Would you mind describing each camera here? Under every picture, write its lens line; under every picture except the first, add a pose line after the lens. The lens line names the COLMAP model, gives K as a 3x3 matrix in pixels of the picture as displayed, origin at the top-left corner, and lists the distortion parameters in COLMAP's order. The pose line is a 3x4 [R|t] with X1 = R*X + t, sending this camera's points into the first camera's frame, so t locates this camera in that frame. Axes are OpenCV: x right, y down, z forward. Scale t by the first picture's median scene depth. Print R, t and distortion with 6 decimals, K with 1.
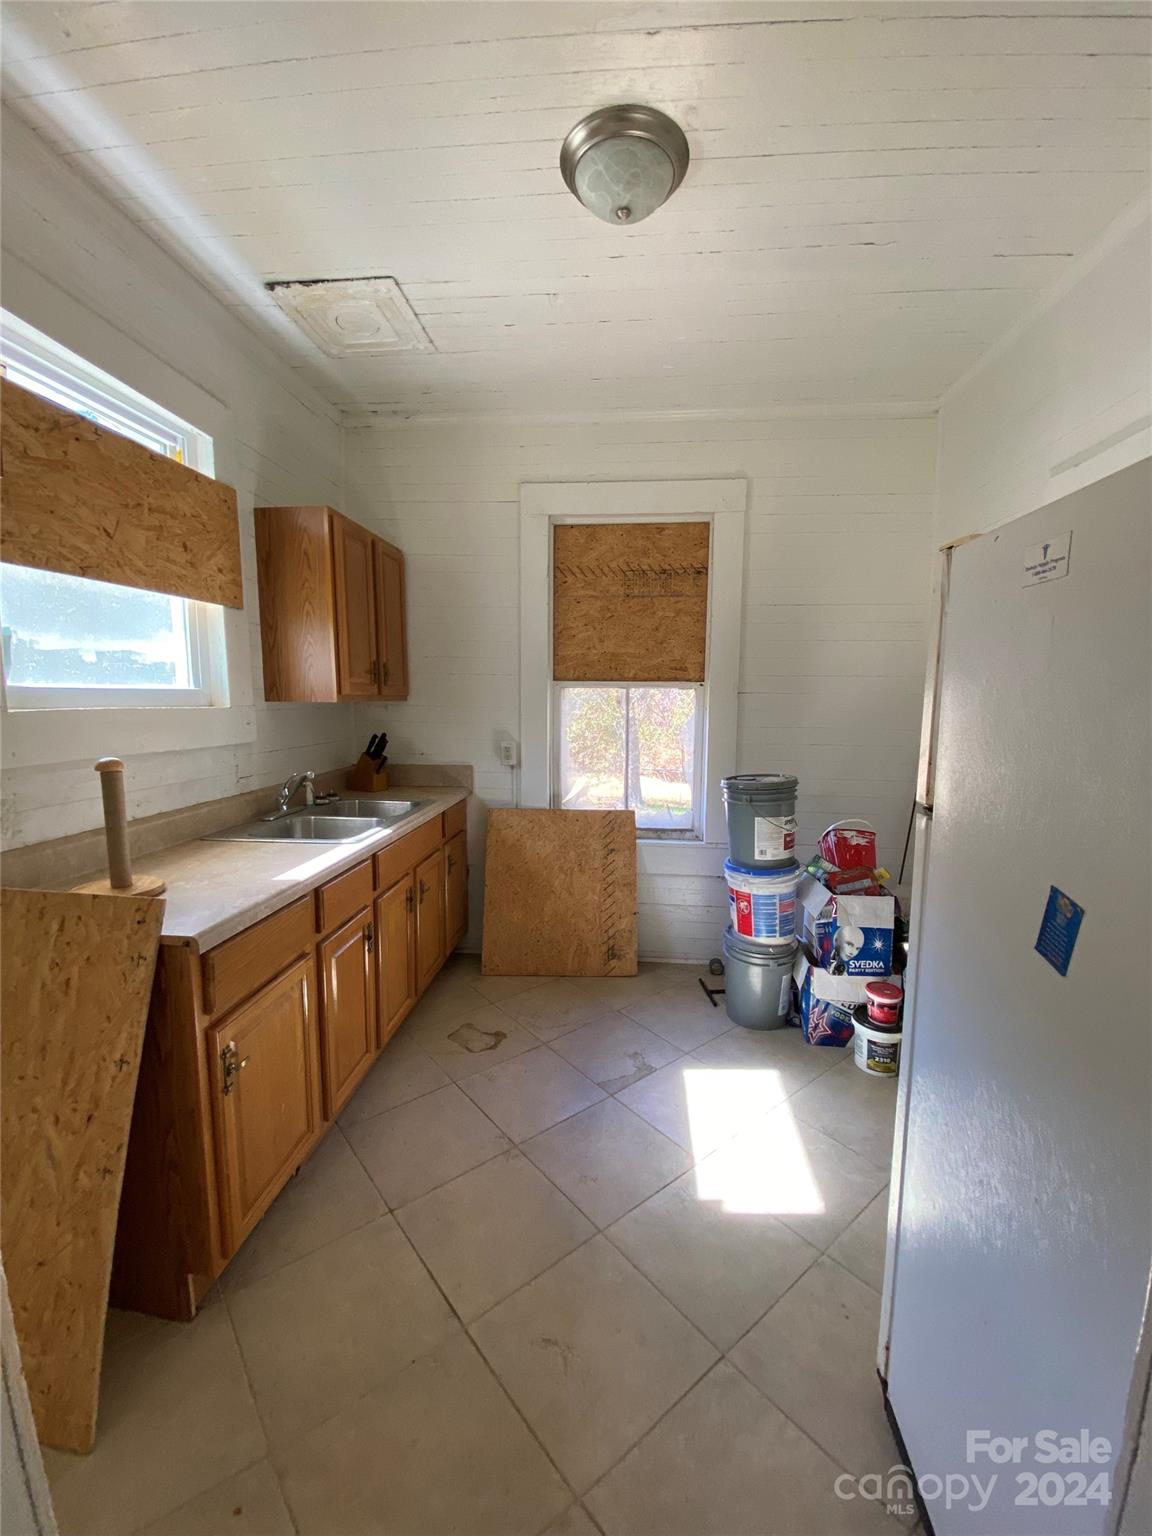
lens RADIAL K [[616.4, 0, 580.2], [0, 616.4, 771.8], [0, 0, 1]] dist [-0.001563, -0.010721]
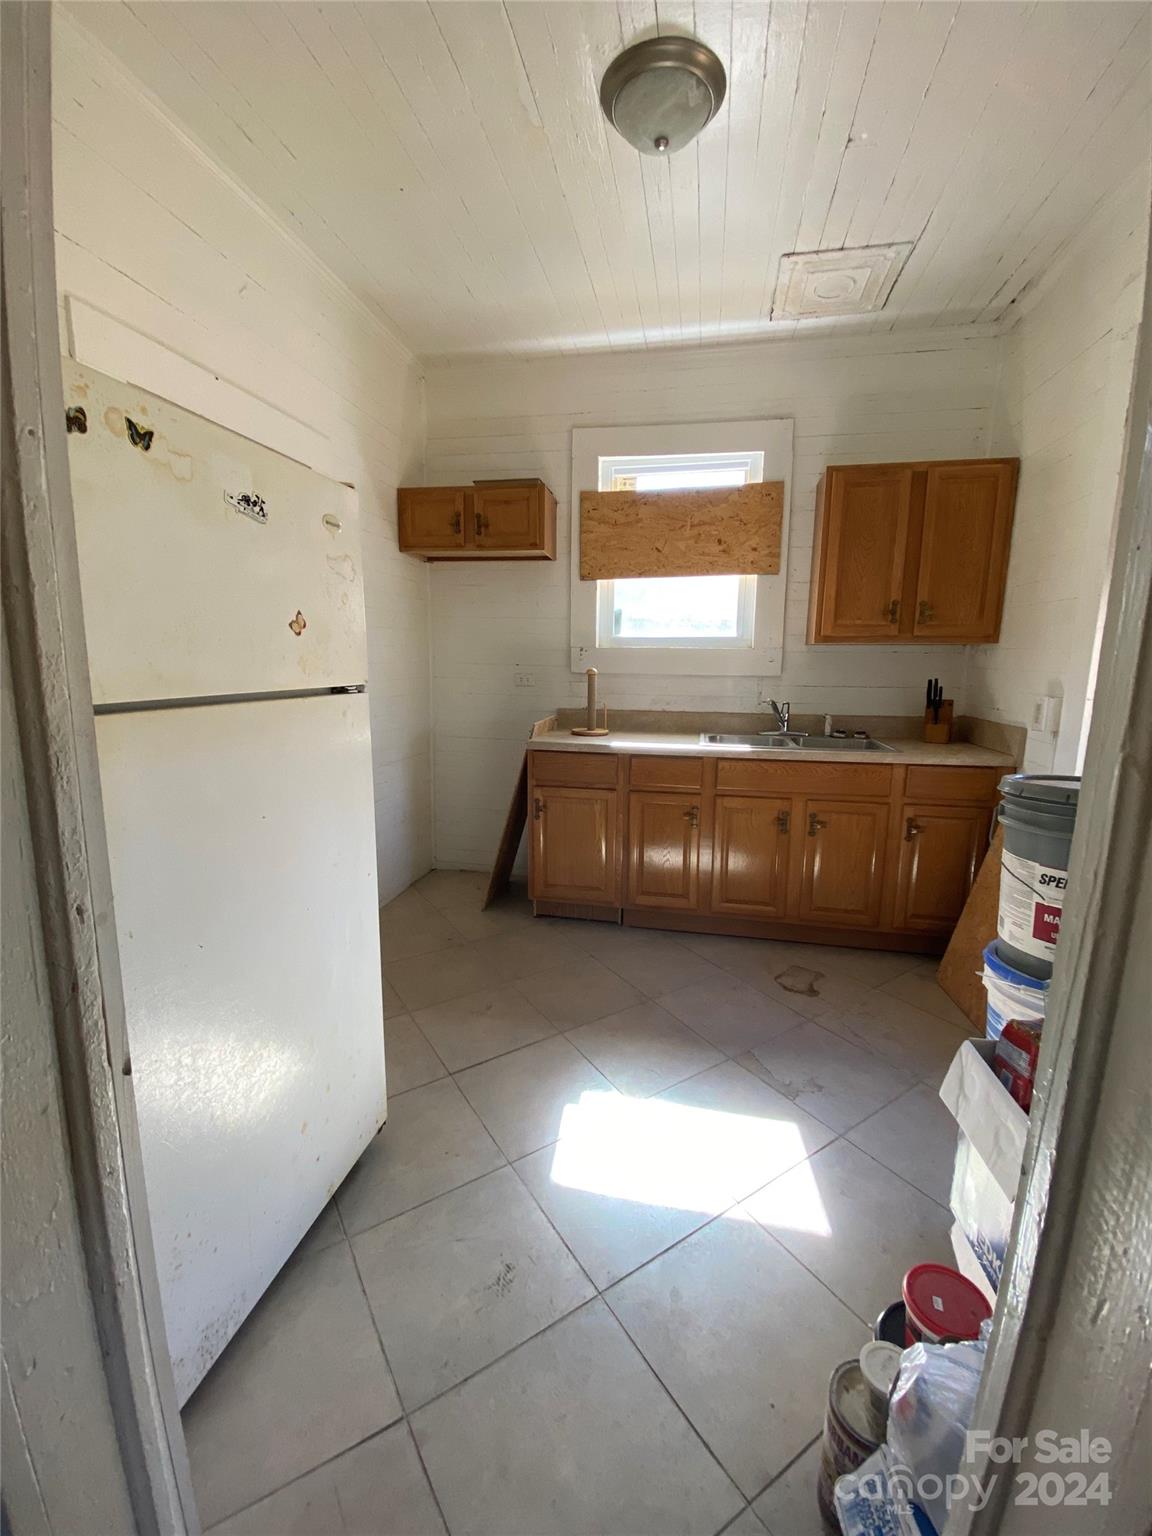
lens RADIAL K [[616.4, 0, 576.6], [0, 616.4, 767.1], [0, 0, 1]] dist [-0.001563, -0.010721]
pose [[-0.099585, 0.165394, -0.981187, 0.881976], [-0.125145, 0.976177, 0.177251, -0.039847], [0.987128, 0.140442, -0.076514, 0.751884]]
